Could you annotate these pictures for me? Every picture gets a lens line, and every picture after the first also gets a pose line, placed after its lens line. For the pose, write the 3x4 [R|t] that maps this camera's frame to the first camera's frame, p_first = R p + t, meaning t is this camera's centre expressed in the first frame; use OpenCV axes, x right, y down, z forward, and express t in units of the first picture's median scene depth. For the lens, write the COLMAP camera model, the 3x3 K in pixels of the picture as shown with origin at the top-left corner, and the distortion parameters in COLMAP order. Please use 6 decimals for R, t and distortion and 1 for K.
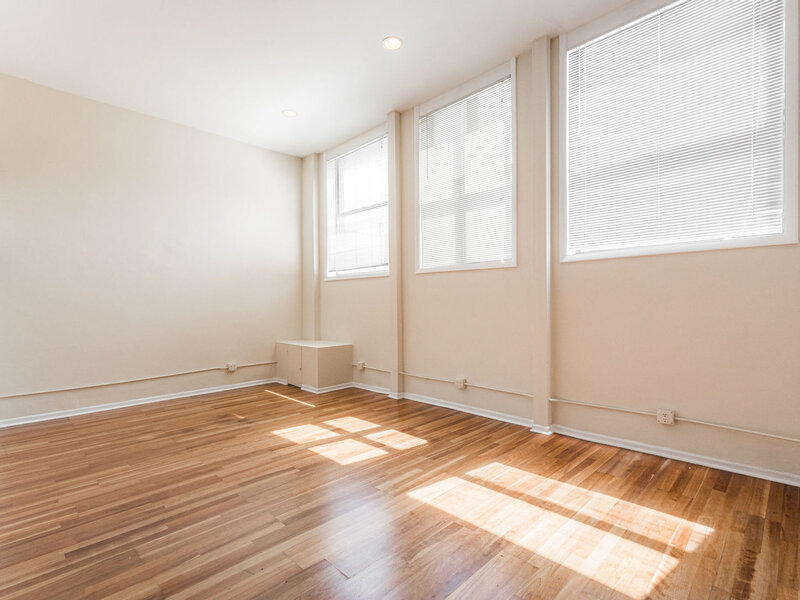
lens RADIAL K [[377.3, 0, 412.7], [0, 377.3, 306.9], [0, 0, 1]] dist [0.001651, -0.000976]
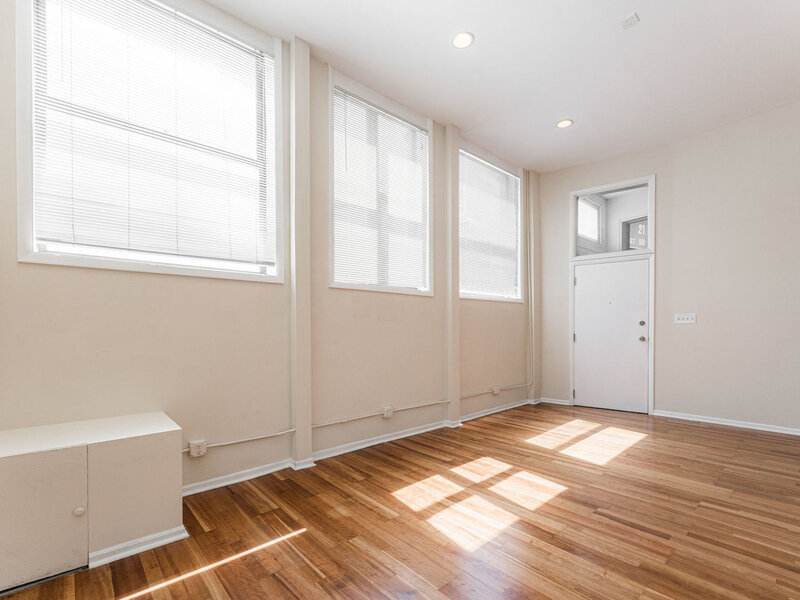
lens RADIAL K [[377.3, 0, 383.2], [0, 377.3, 331.3], [0, 0, 1]] dist [0.001651, -0.000976]
pose [[0.103514, -0.003263, 0.994623, -0.867323], [0.007415, 0.999969, 0.002509, -0.002103], [-0.994600, 0.007115, 0.103535, 0.973718]]
